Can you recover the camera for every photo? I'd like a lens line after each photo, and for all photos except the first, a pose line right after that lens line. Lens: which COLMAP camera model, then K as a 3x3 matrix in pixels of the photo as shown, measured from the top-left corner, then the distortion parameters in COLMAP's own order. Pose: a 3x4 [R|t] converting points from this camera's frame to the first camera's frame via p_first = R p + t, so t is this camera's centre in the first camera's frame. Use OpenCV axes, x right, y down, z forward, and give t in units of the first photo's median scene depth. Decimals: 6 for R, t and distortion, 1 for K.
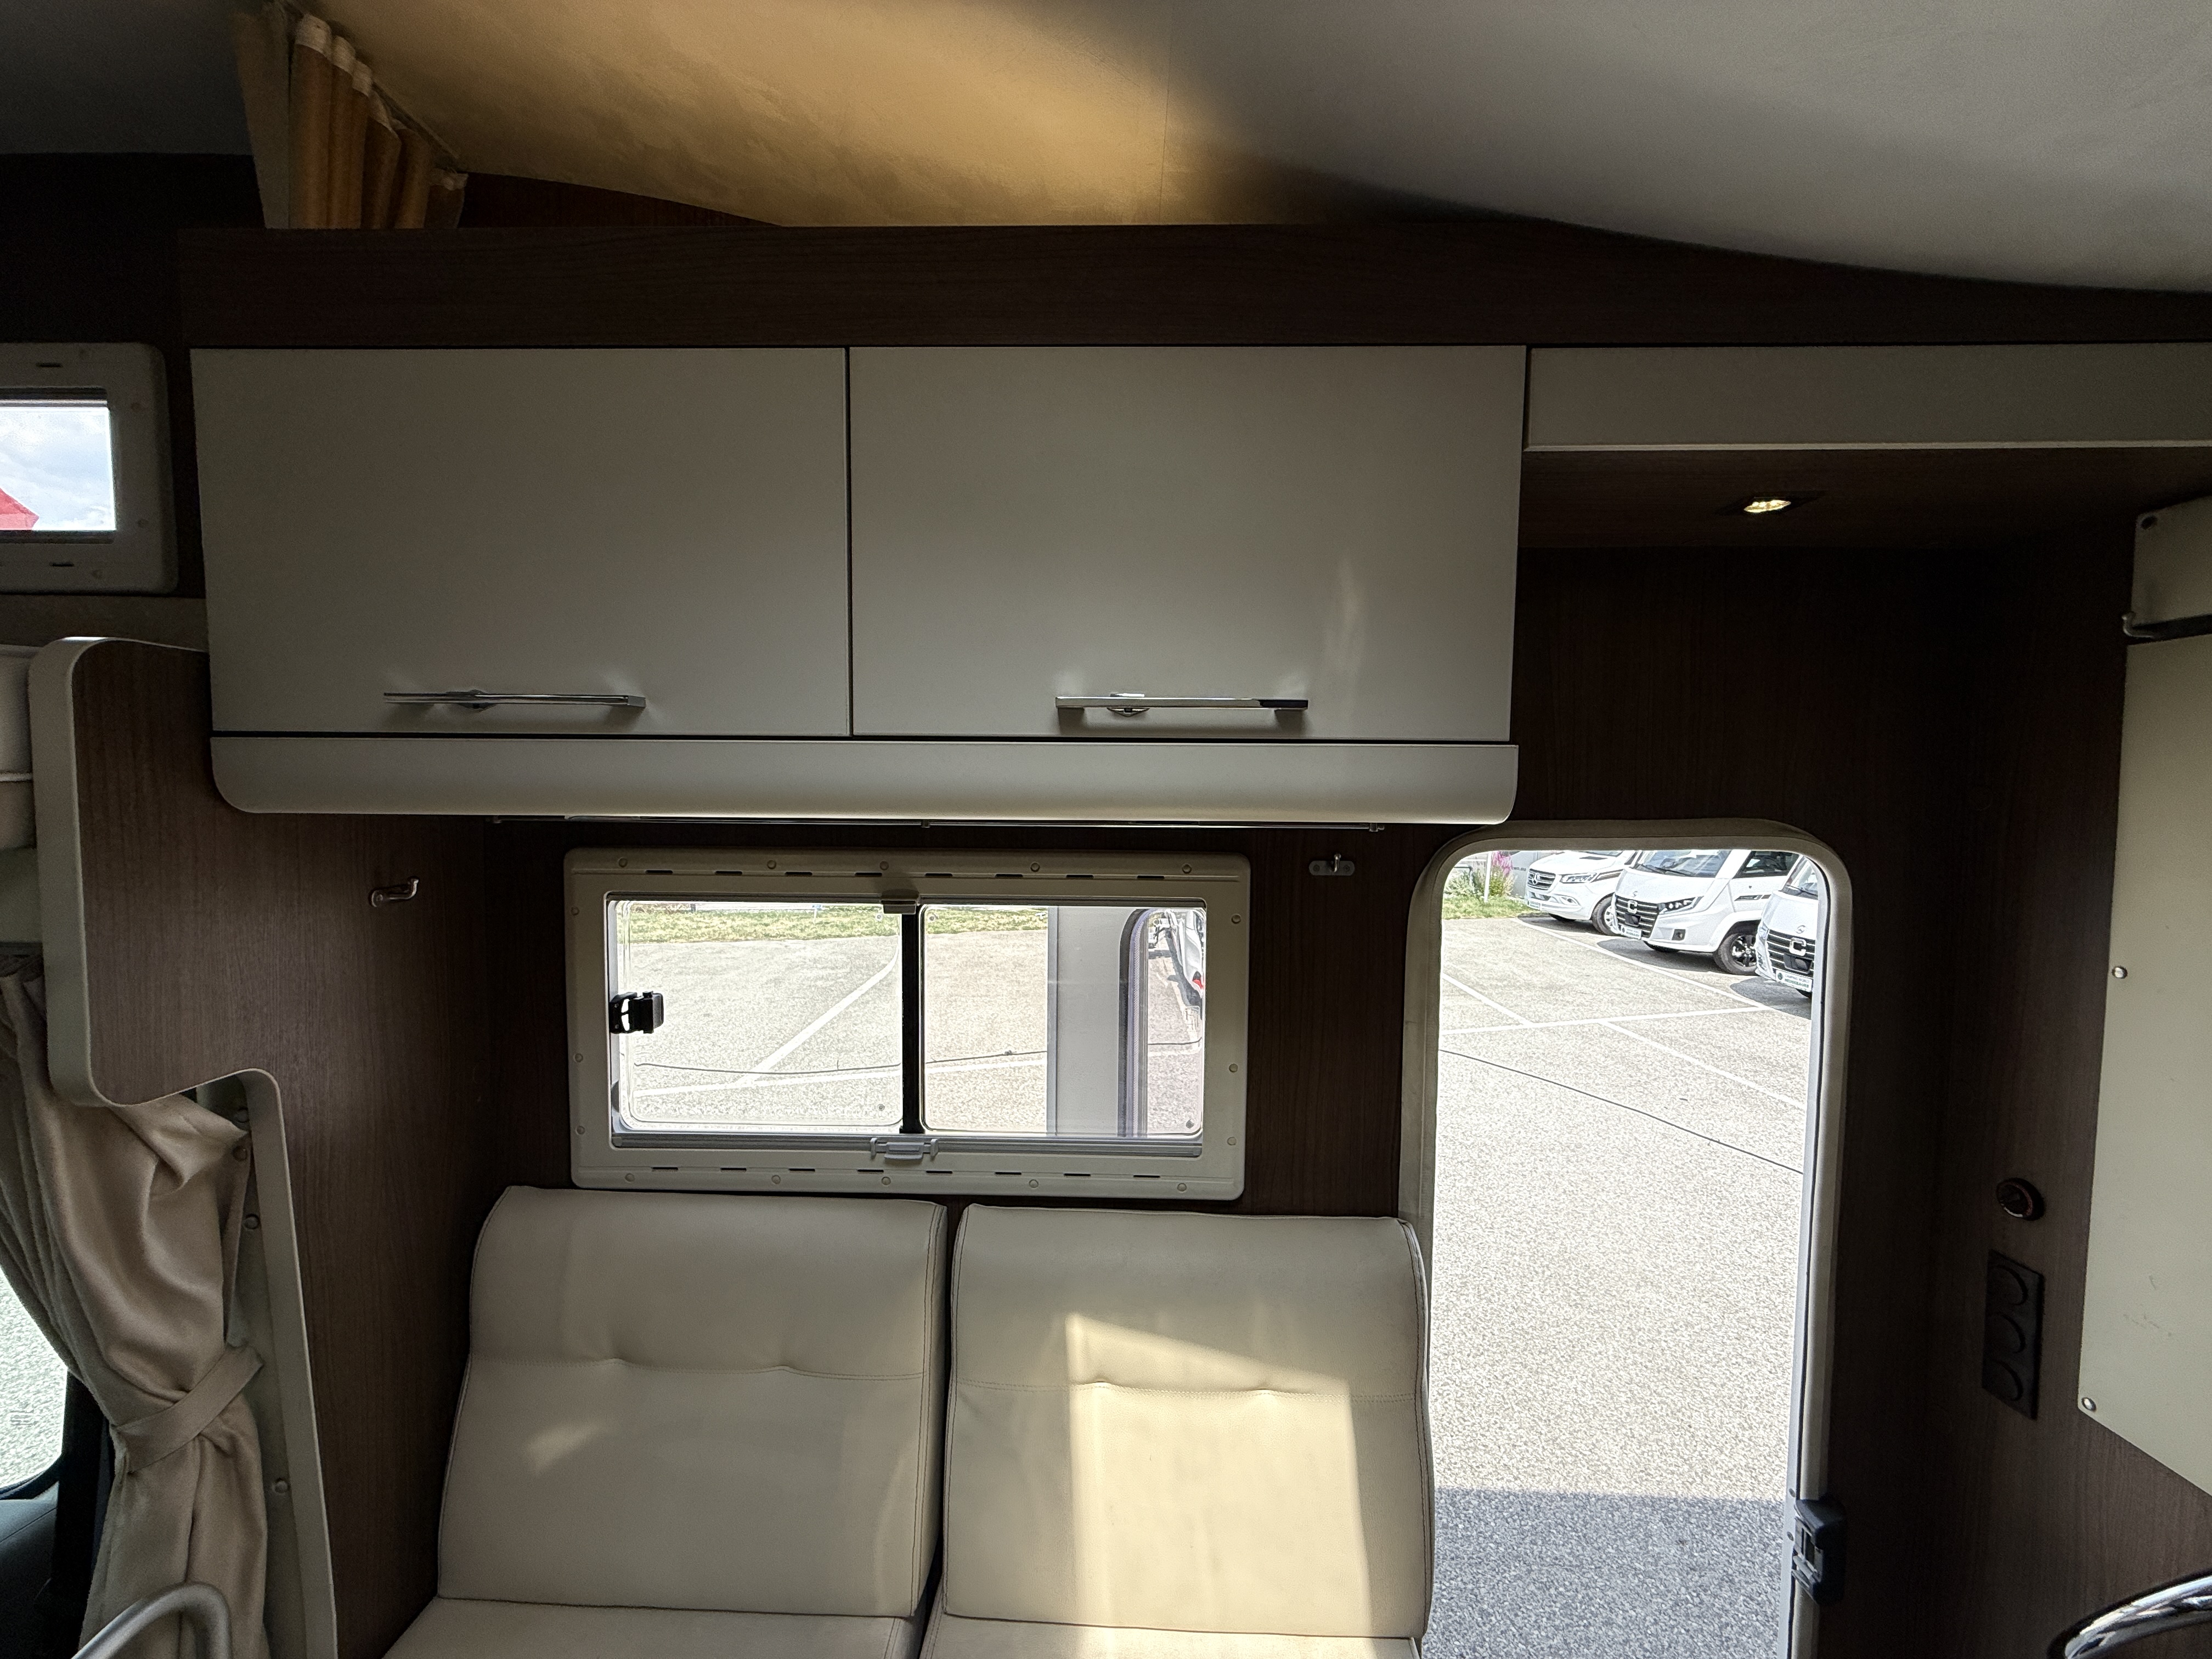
lens RADIAL K [[883.5, 0, 1102.3], [0, 883.5, 822.5], [0, 0, 1]] dist [-0.000166, 0.000181]
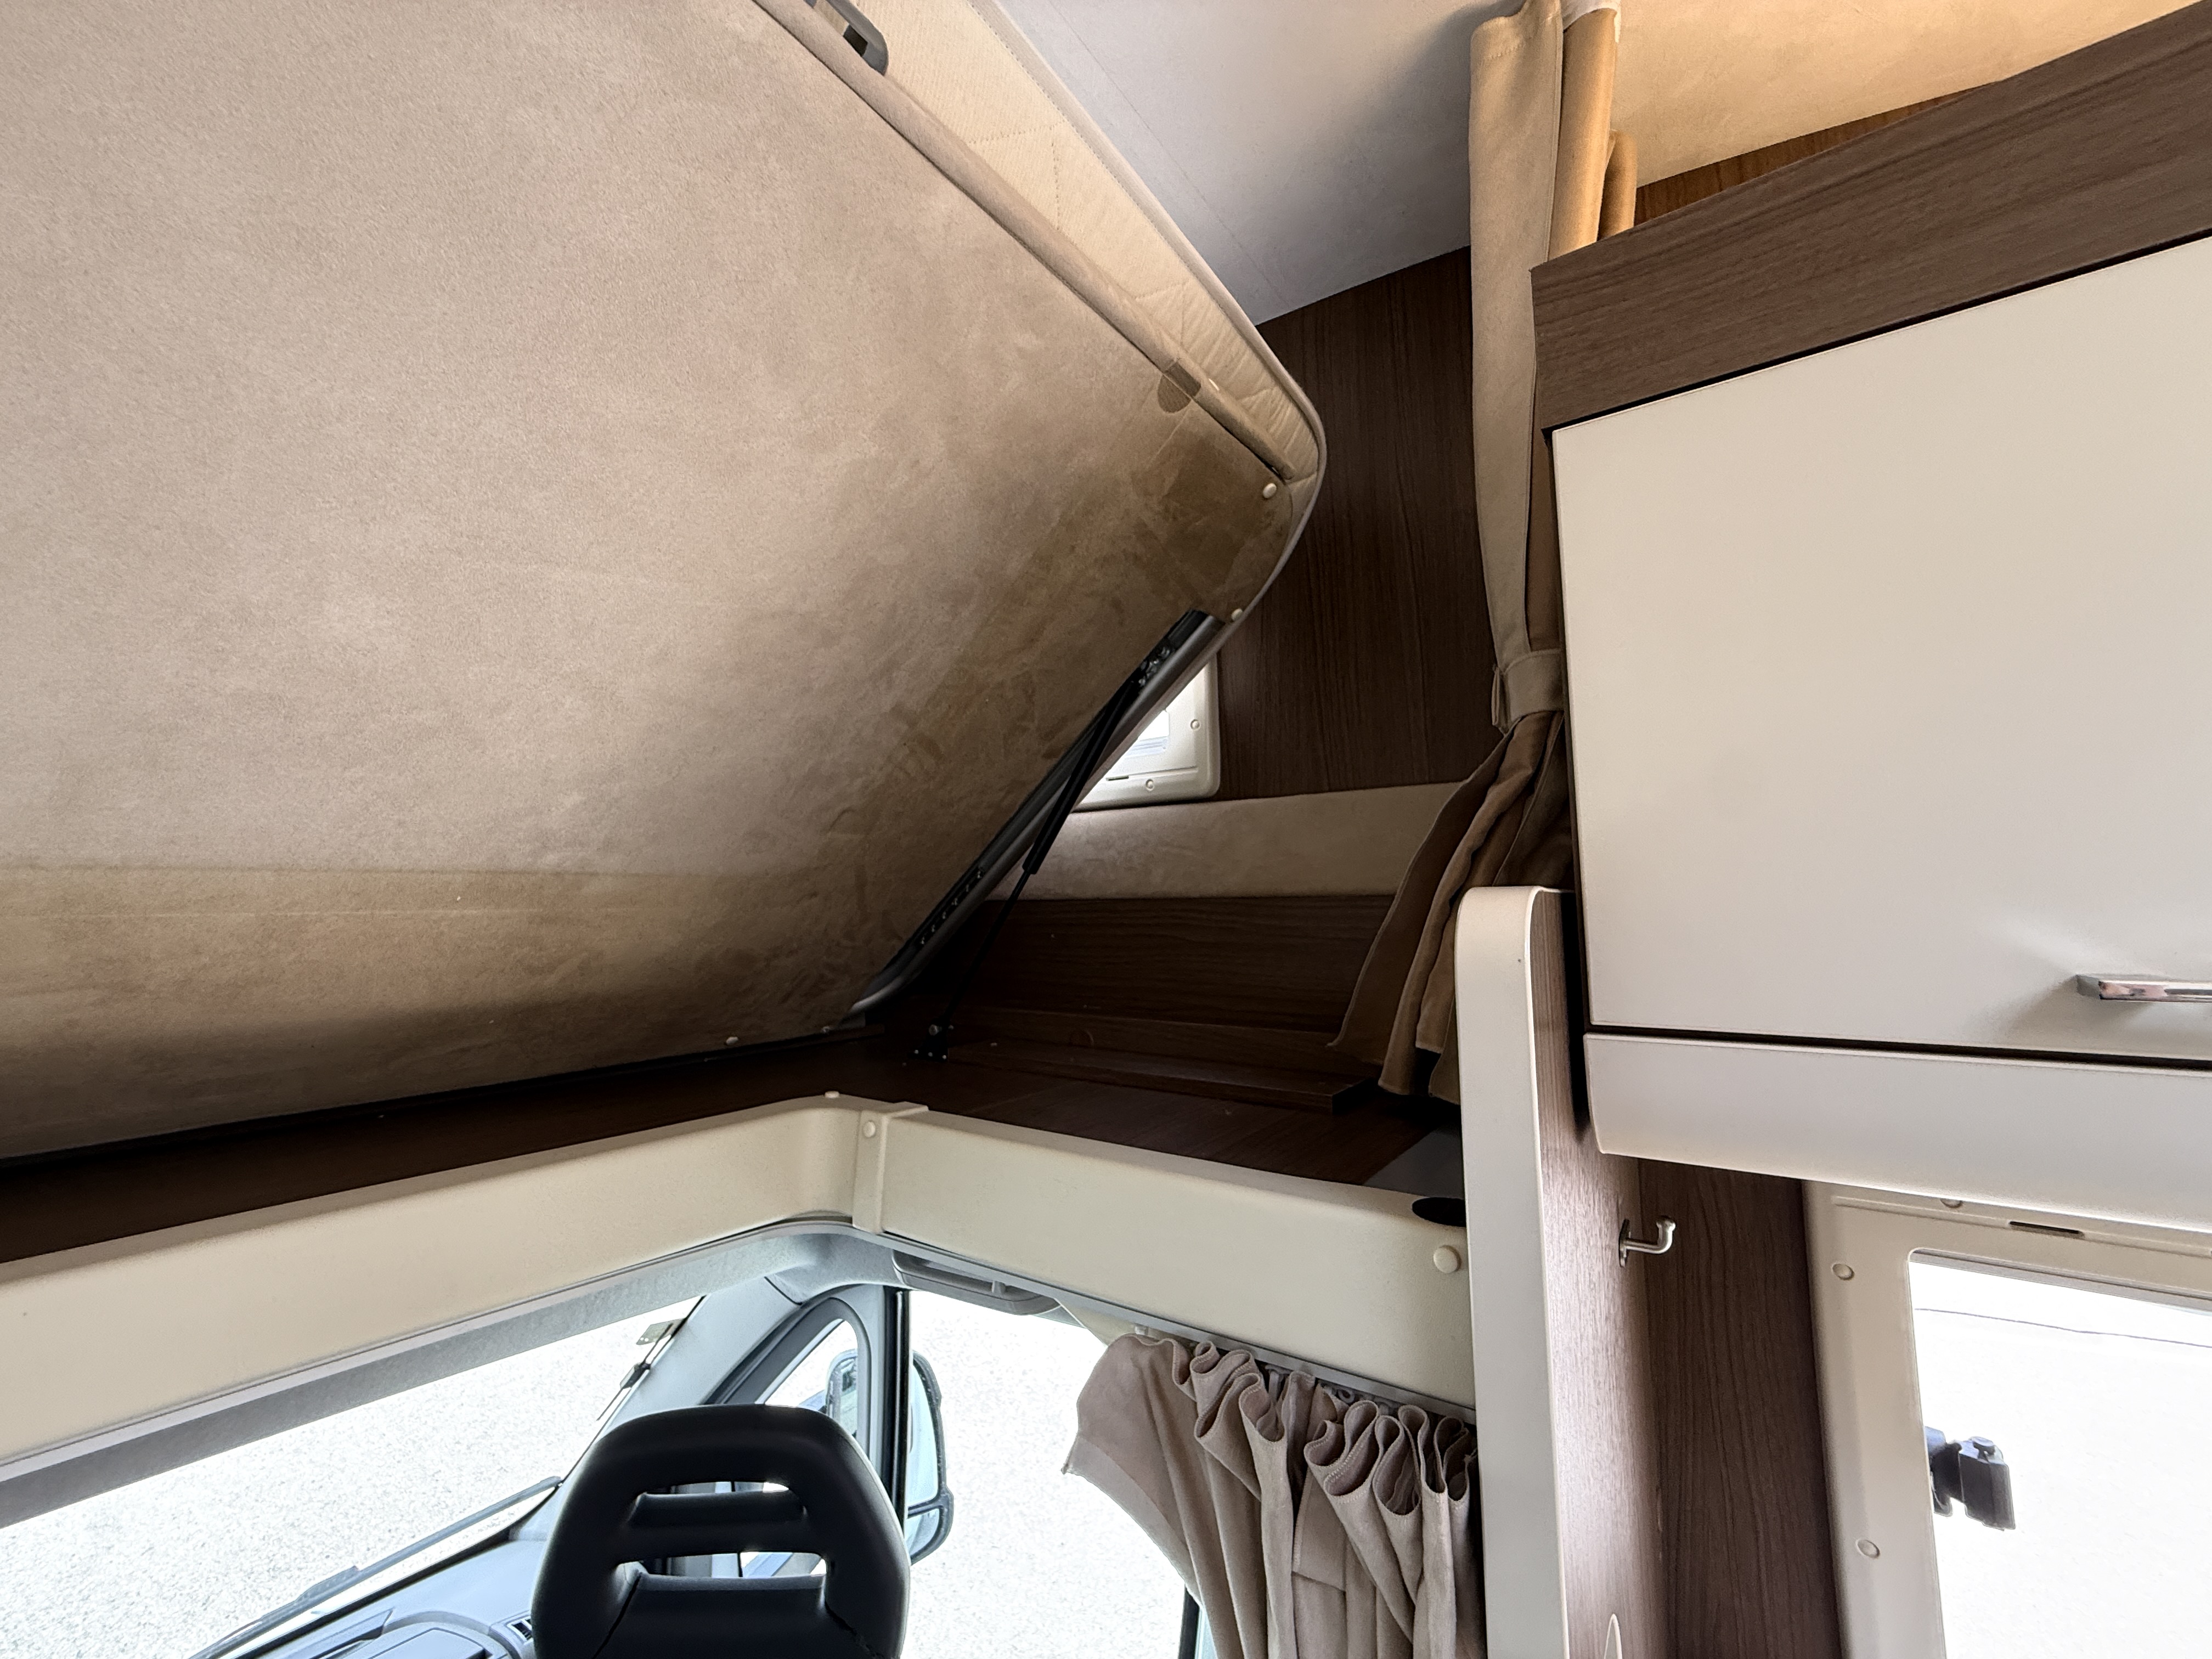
lens RADIAL K [[883.5, 0, 1085.3], [0, 883.5, 832.7], [0, 0, 1]] dist [-0.000166, 0.000181]
pose [[0.814000, -0.065584, -0.577150, -0.665834], [-0.010830, 0.991719, -0.127967, -0.107463], [0.580763, 0.110416, 0.806550, 0.225190]]
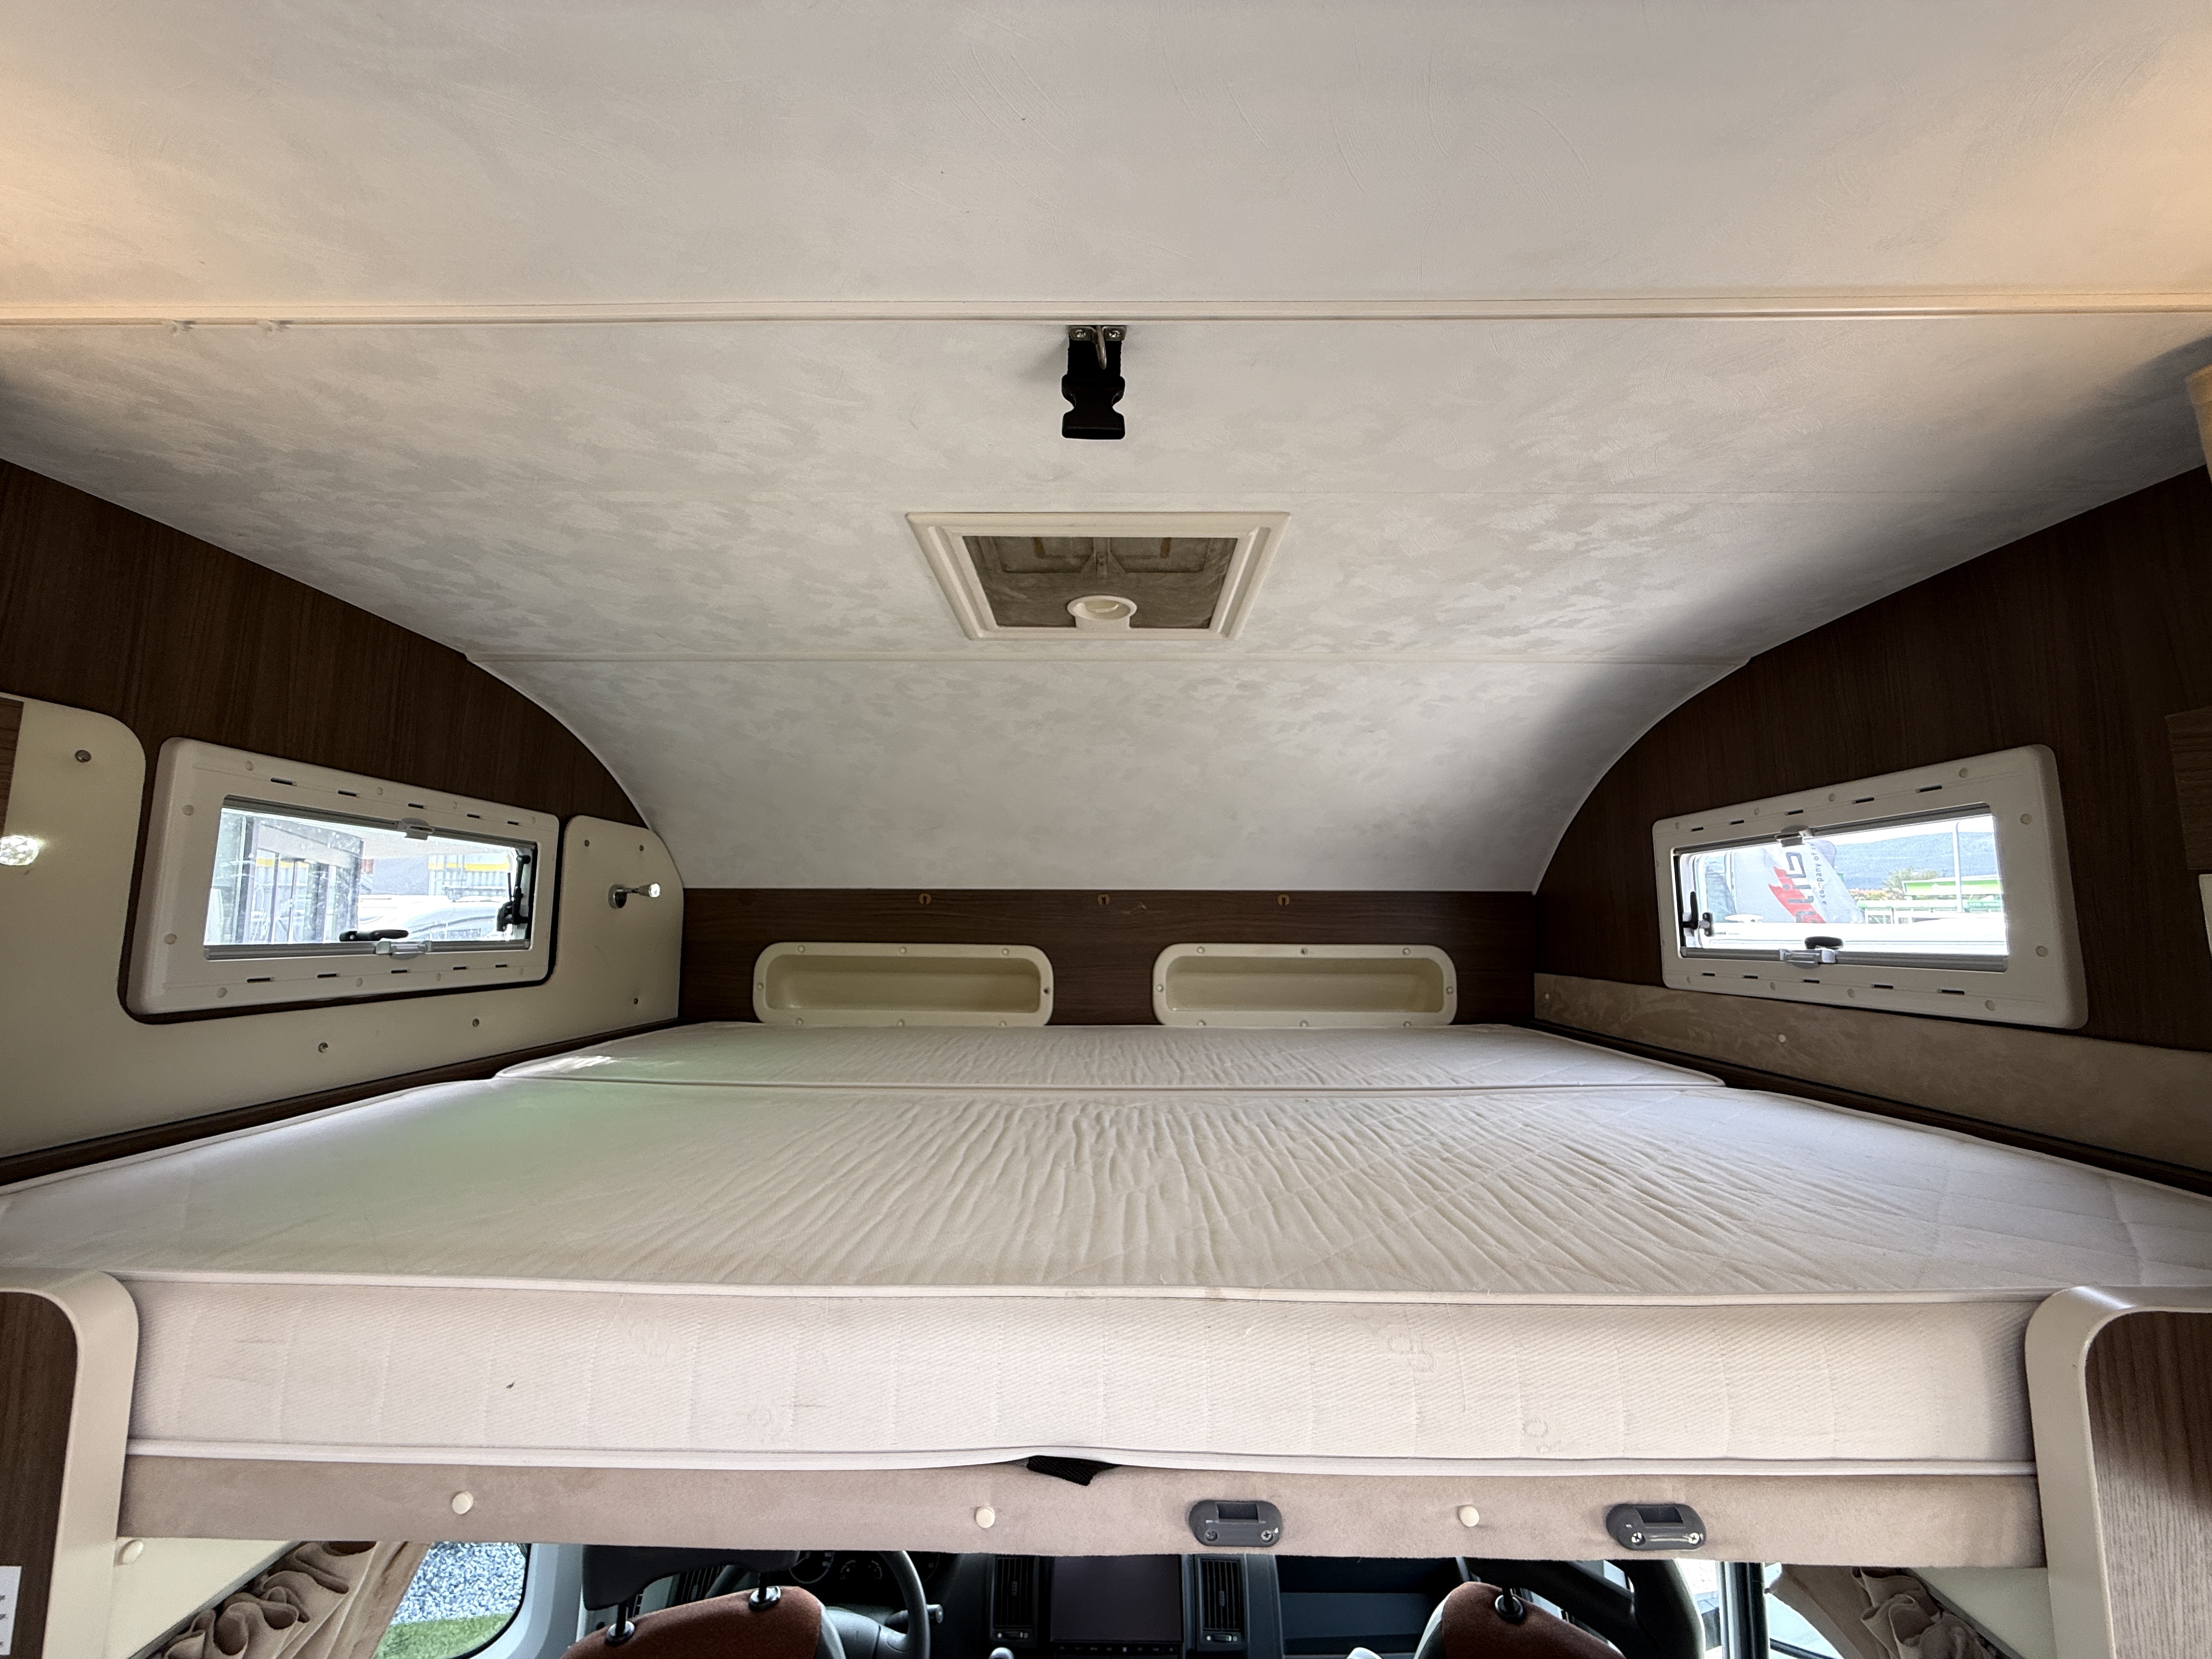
lens RADIAL K [[883.5, 0, 1098.0], [0, 883.5, 832.9], [0, 0, 1]] dist [-0.000166, 0.000181]
pose [[0.003769, -0.120317, -0.992728, -0.229472], [-0.059028, 0.990978, -0.120329, -0.298180], [0.998249, 0.059053, -0.003367, 0.084930]]
